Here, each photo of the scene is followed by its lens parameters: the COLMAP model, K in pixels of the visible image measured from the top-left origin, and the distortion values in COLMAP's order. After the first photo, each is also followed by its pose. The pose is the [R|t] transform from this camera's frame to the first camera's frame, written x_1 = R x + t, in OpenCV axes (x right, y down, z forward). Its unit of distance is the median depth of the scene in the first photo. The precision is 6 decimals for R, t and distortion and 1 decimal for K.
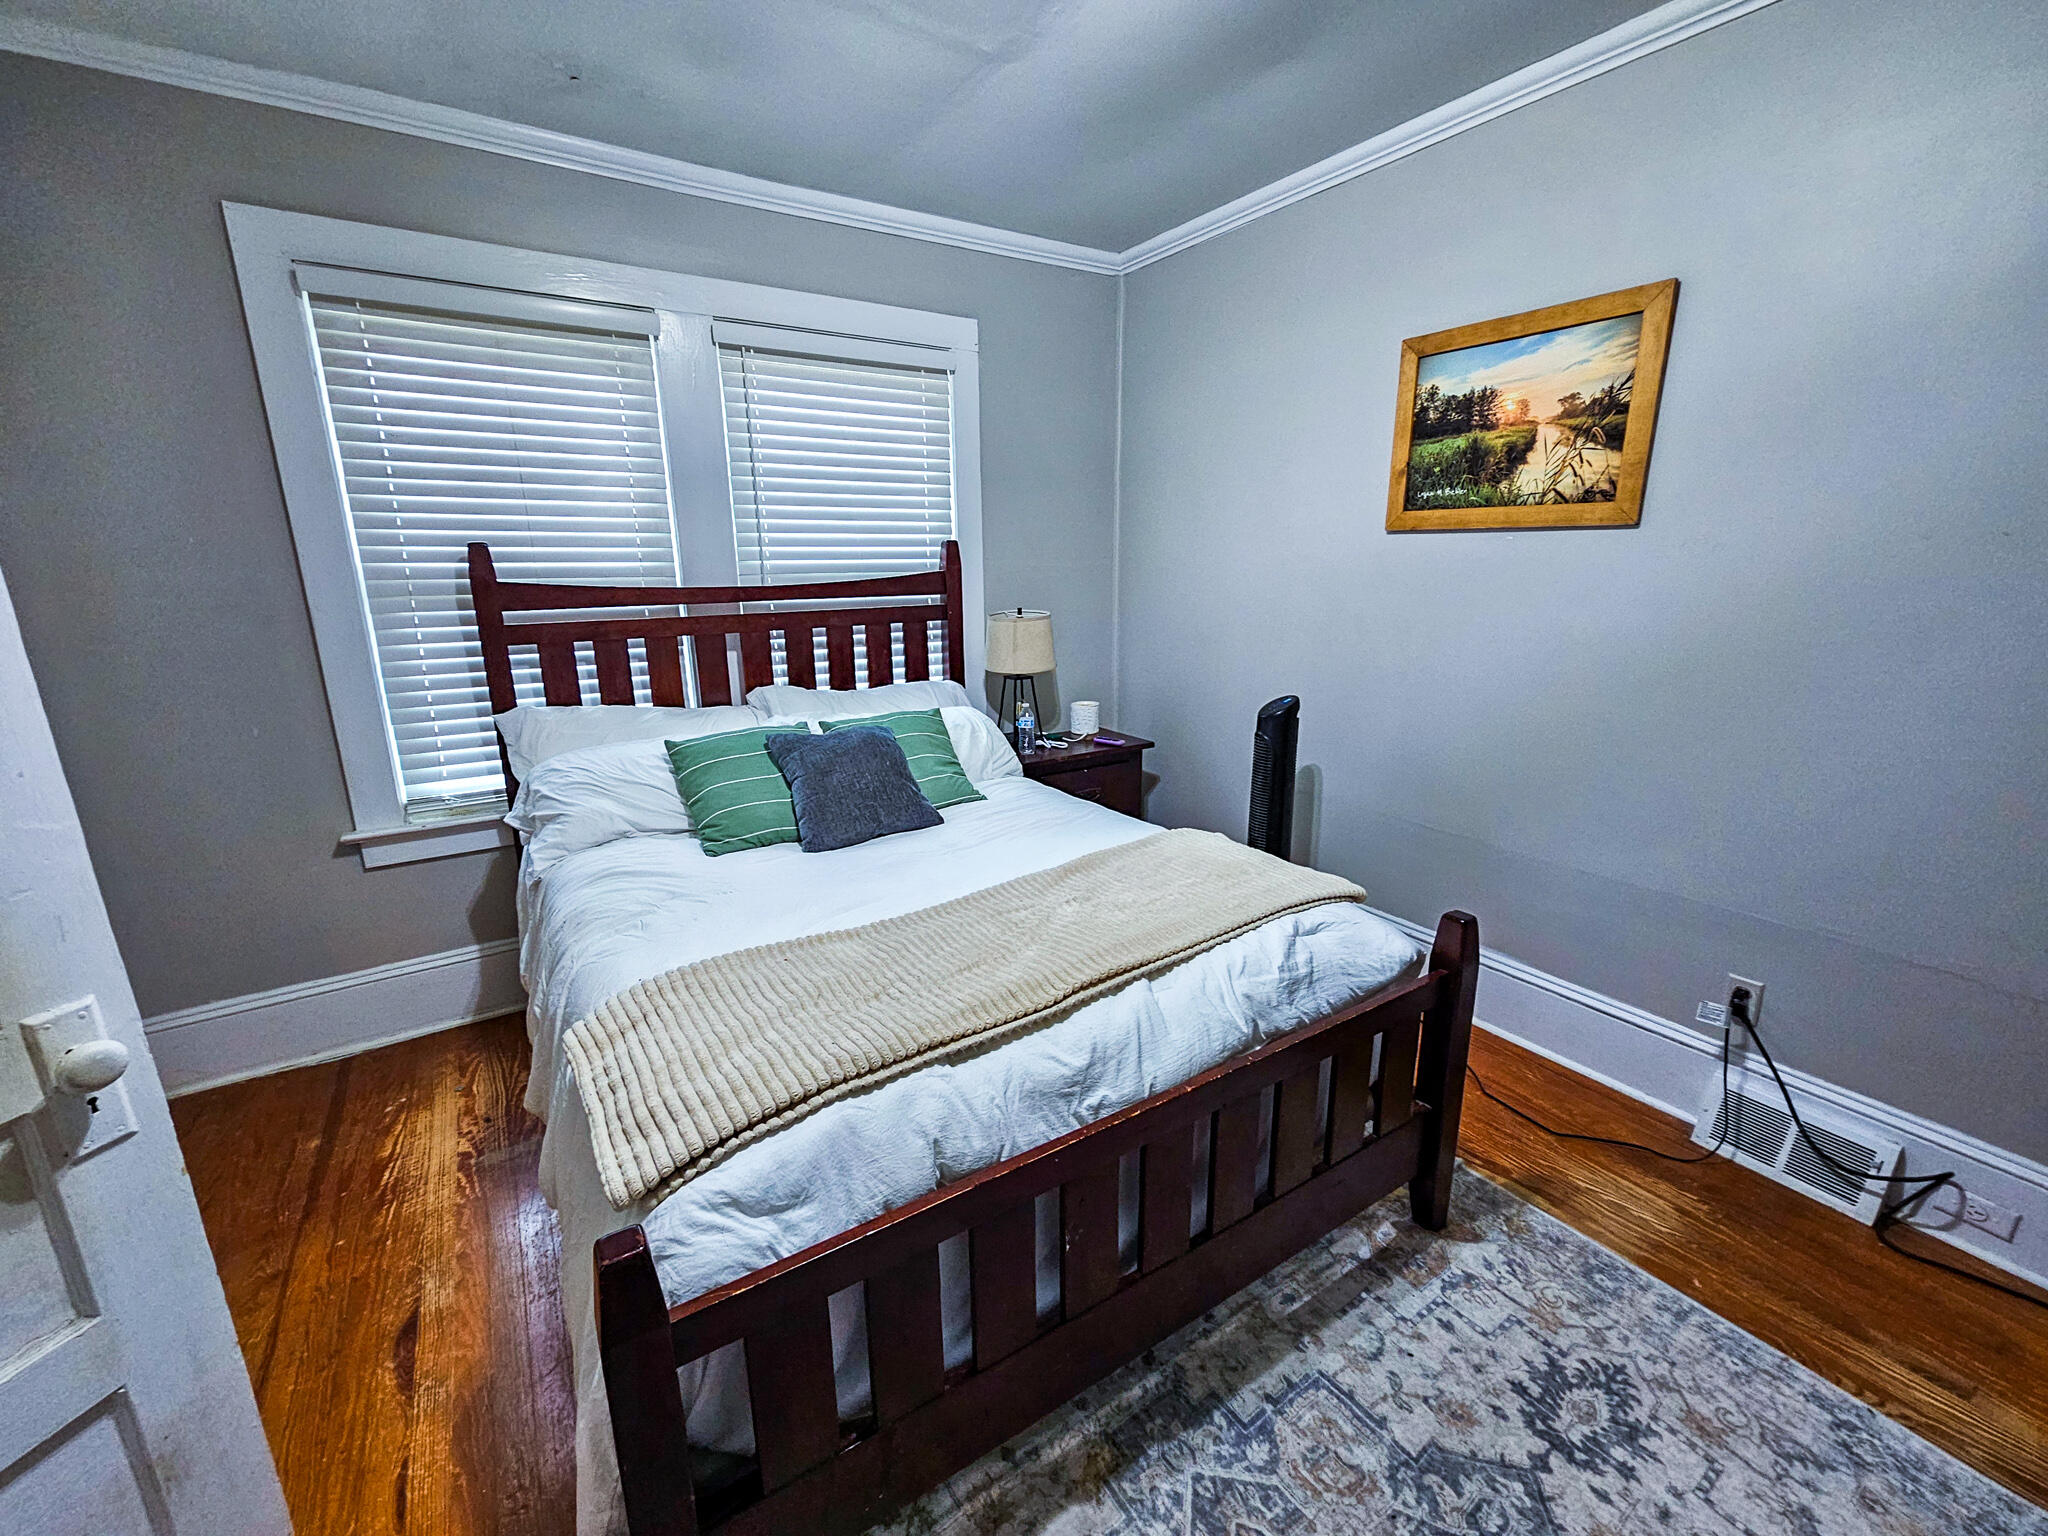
lens RADIAL K [[837.1, 0, 1024.0], [0, 837.1, 773.7], [0, 0, 1]] dist [0.001224, -0.000820]
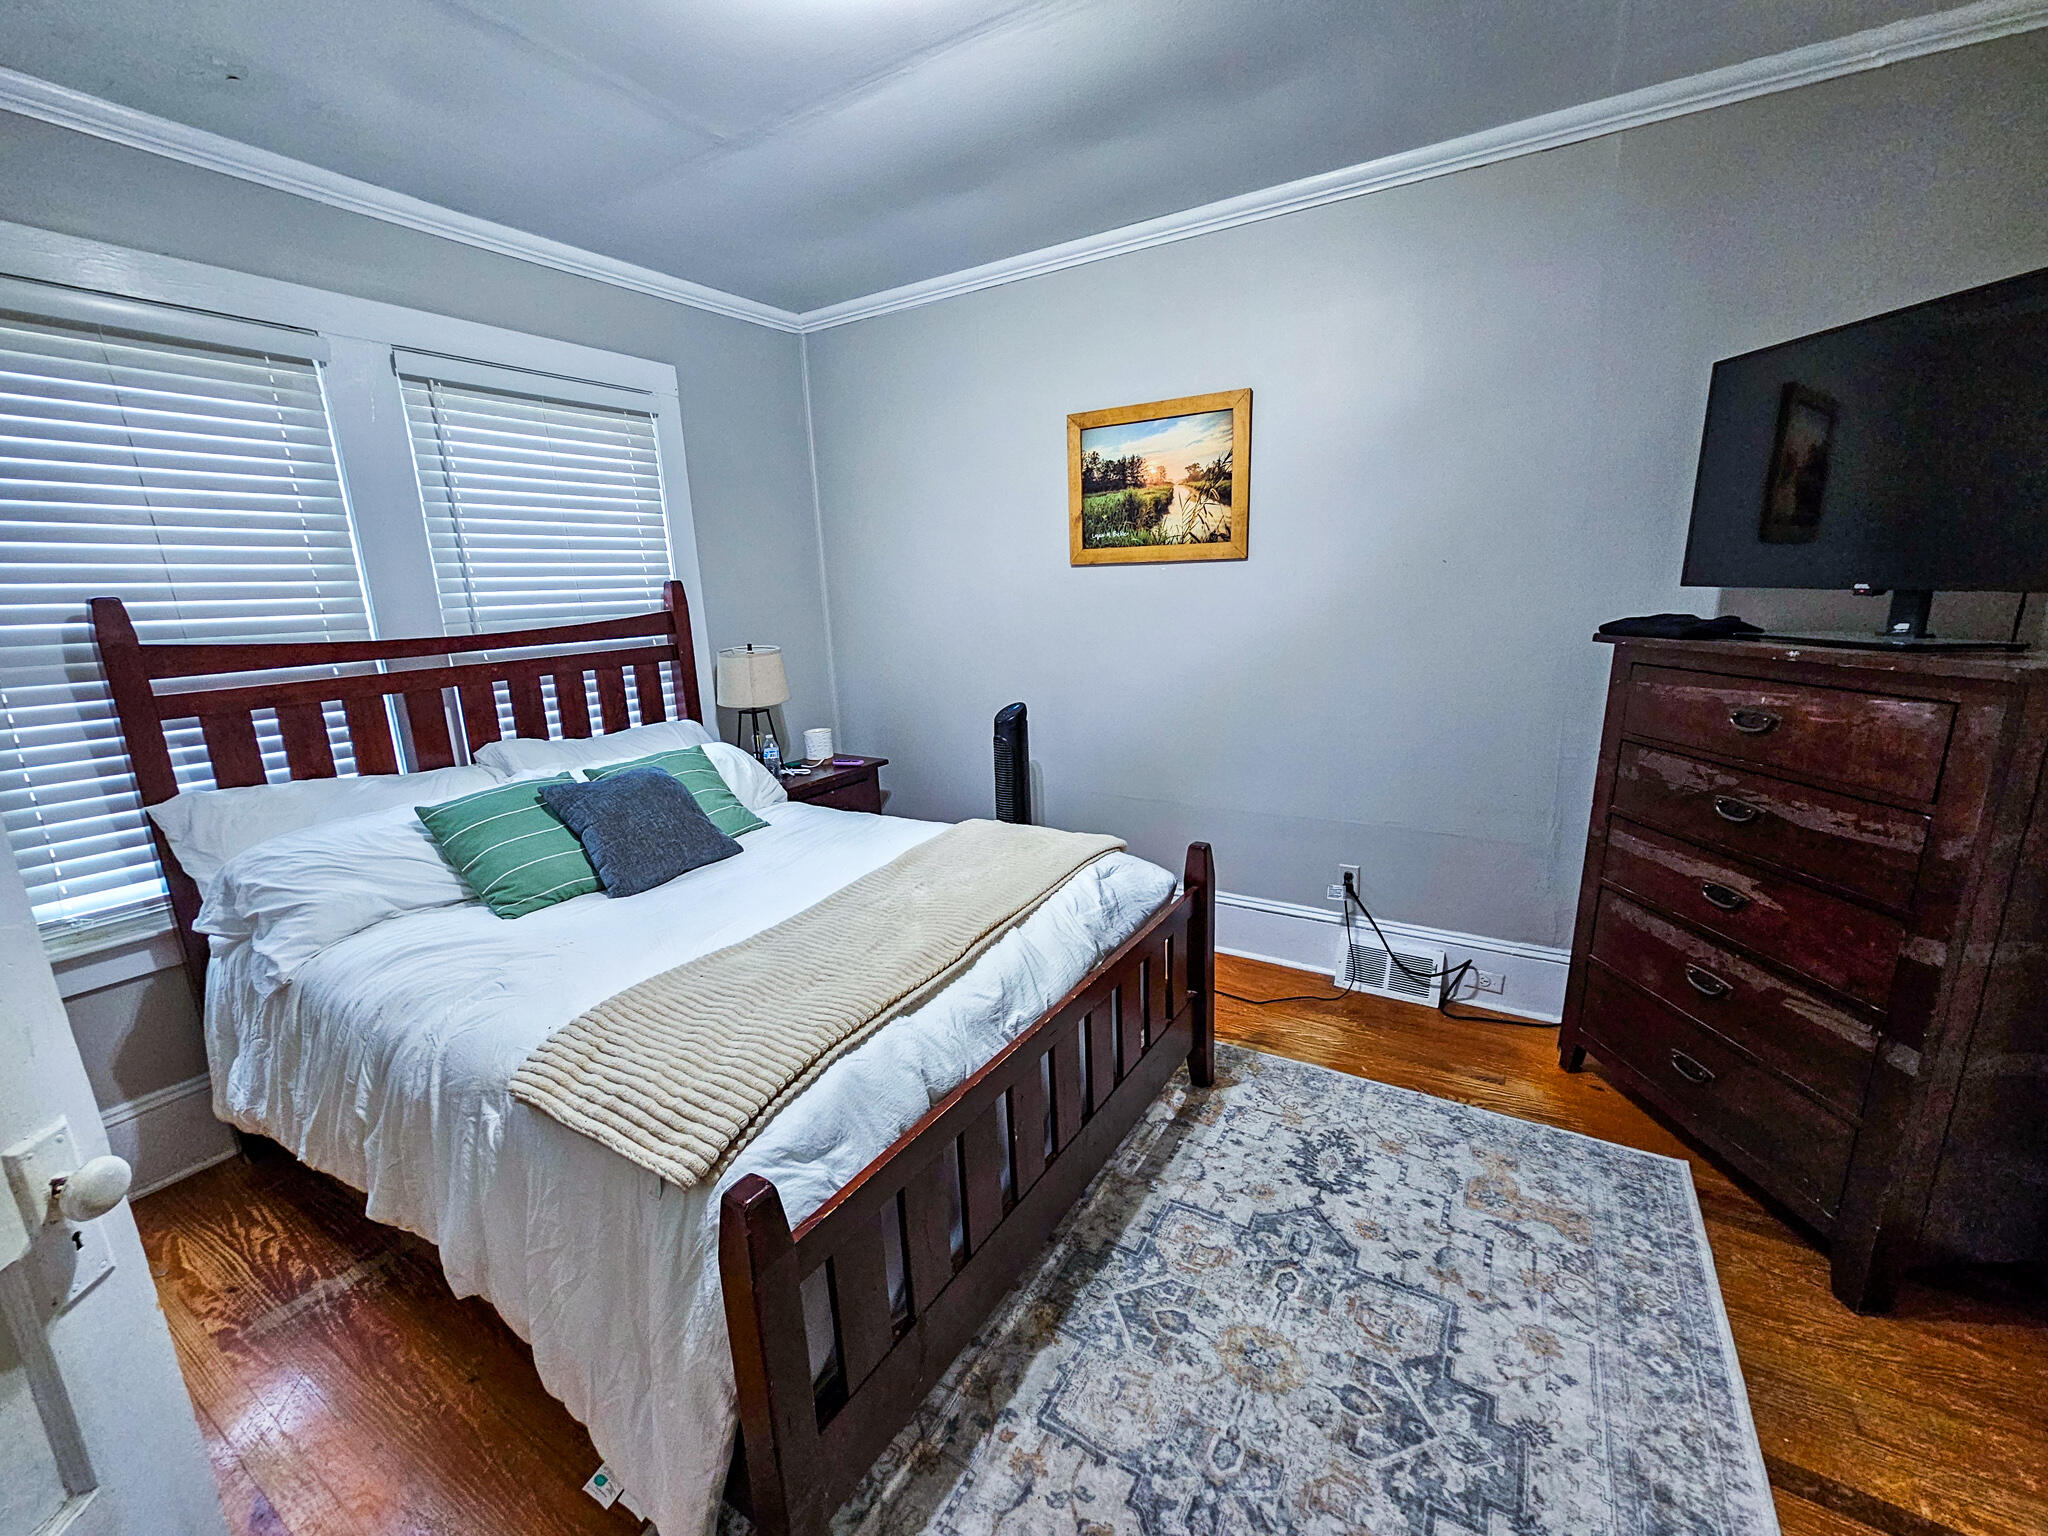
lens RADIAL K [[837.1, 0, 1020.3], [0, 837.1, 774.8], [0, 0, 1]] dist [0.001224, -0.000820]
pose [[0.903941, -0.119165, 0.410719, -0.221262], [0.134034, 0.990949, -0.007479, 0.021450], [-0.406110, 0.061811, 0.911731, -0.099160]]
